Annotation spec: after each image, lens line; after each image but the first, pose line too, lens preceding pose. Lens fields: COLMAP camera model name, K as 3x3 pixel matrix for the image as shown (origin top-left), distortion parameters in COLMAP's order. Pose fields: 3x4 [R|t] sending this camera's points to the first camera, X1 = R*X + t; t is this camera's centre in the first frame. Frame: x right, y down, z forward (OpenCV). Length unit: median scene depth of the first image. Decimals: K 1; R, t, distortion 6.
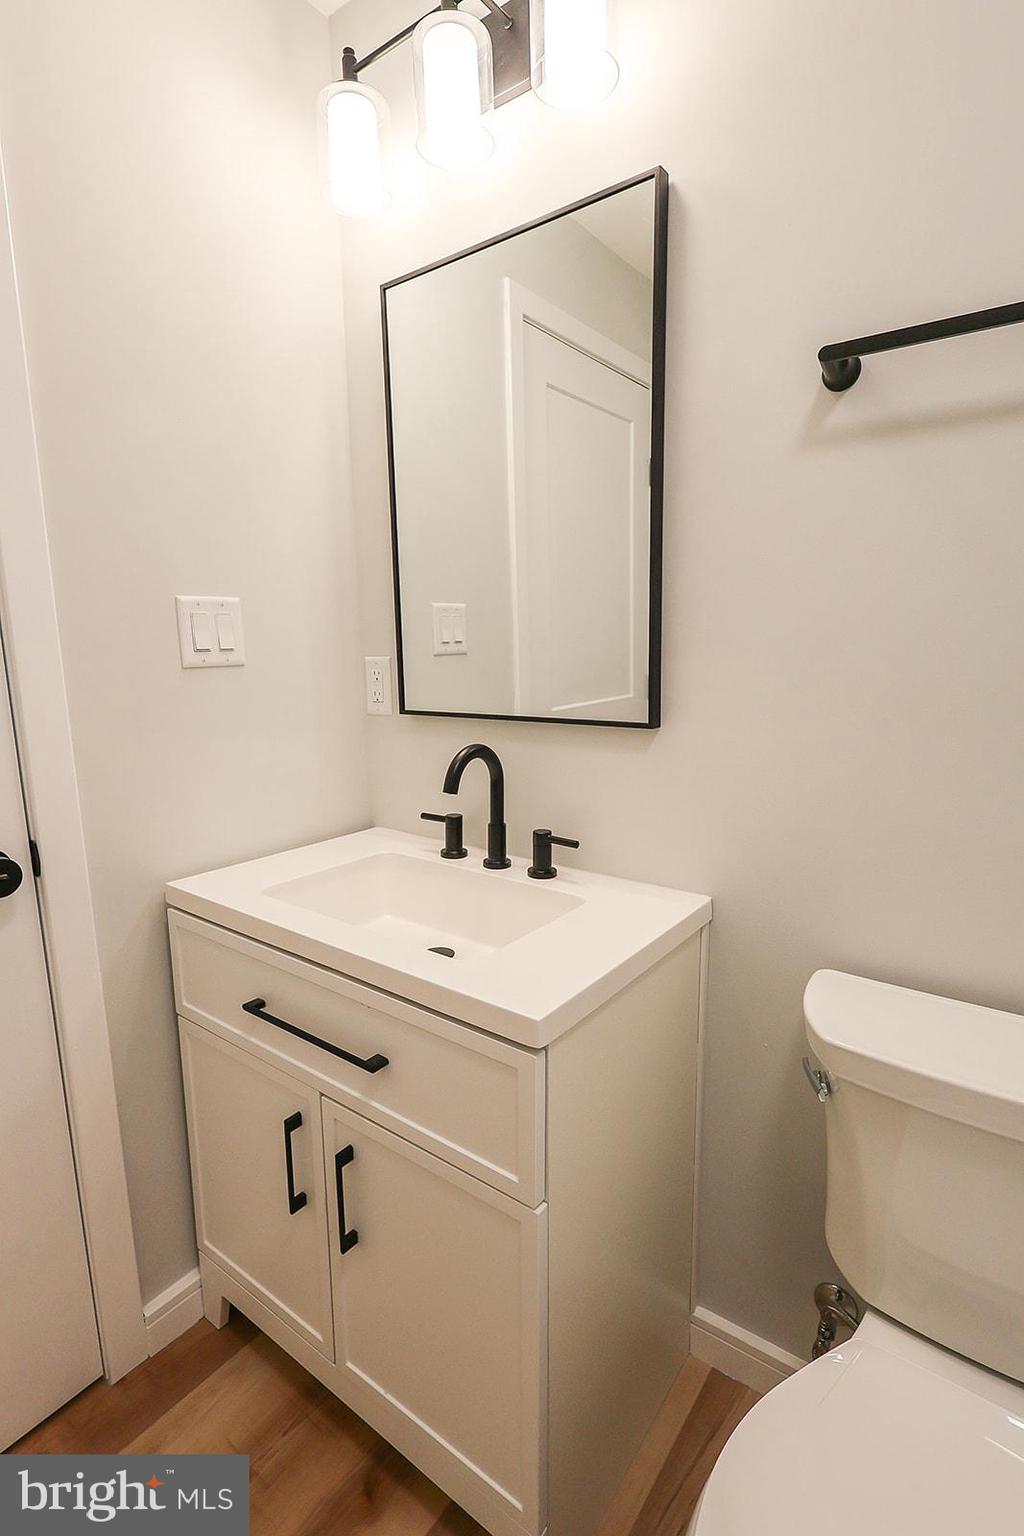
lens RADIAL K [[741.4, 0, 512.0], [0, 741.4, 768.0], [0, 0, 1]] dist [-0.002943, 0.000720]
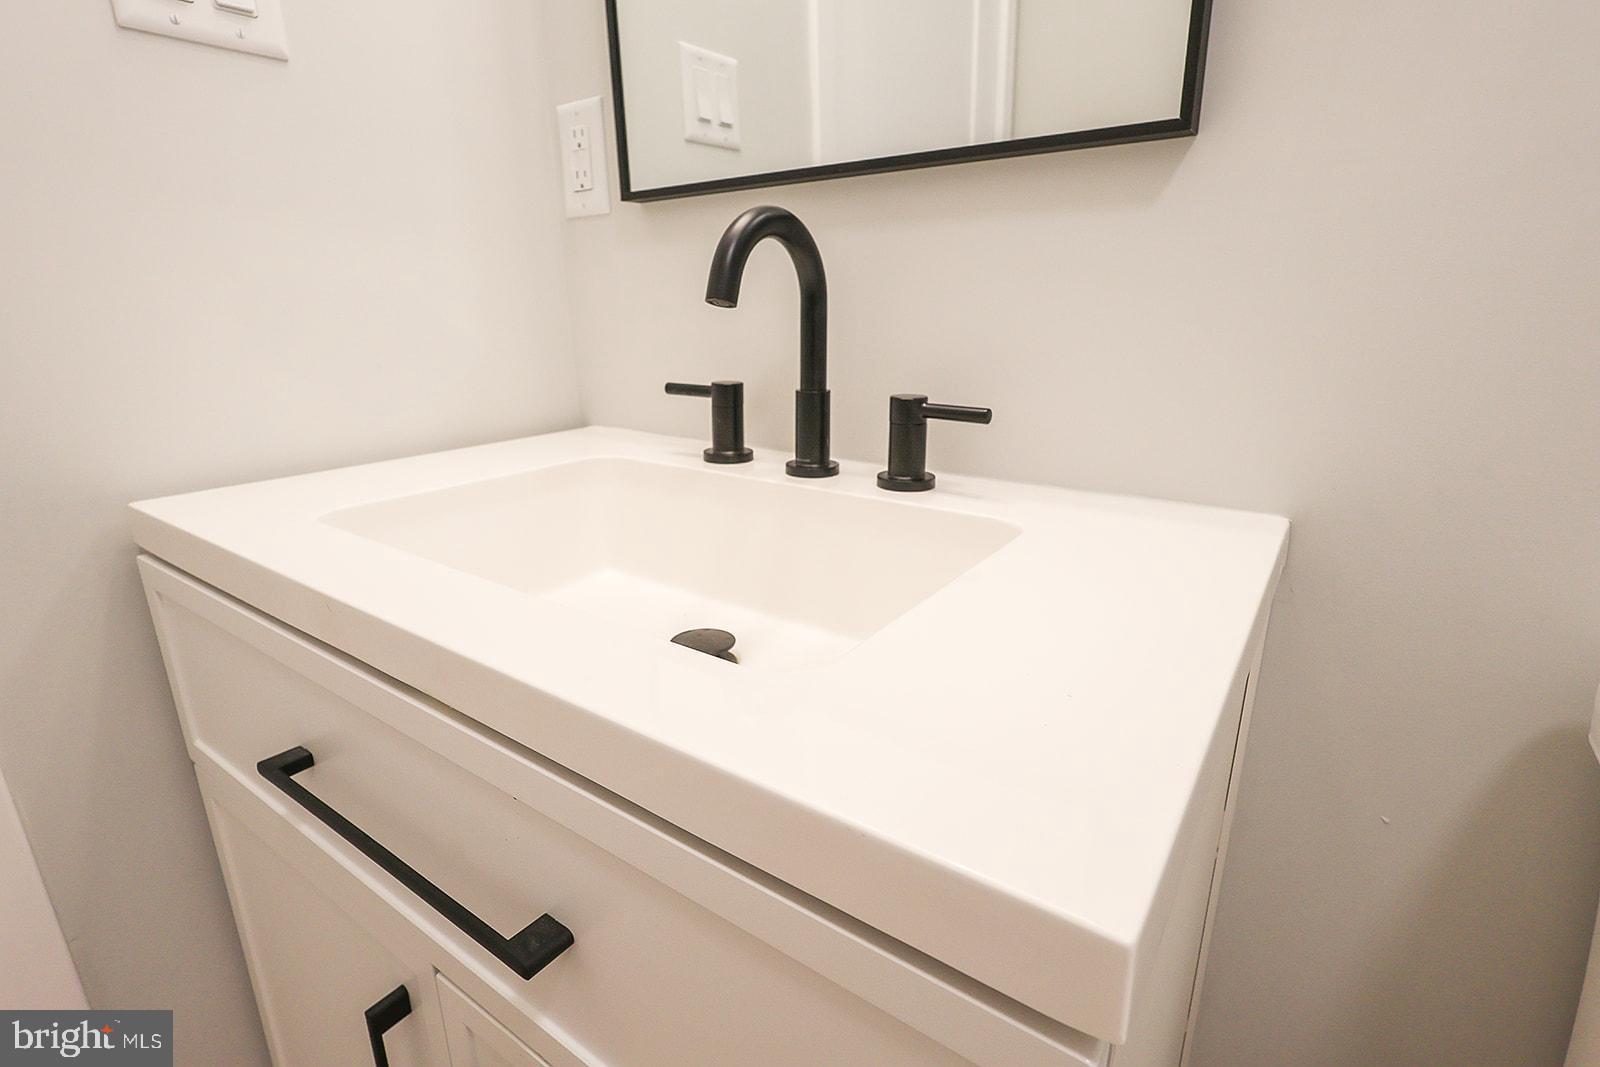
lens RADIAL K [[772.3, 0, 800.0], [0, 772.3, 533.5], [0, 0, 1]] dist [-0.002943, 0.000720]
pose [[0.999548, -0.008375, 0.028858, -0.045084], [0.004705, 0.992152, 0.124950, 0.106307], [-0.029678, -0.124758, 0.991743, 0.458476]]
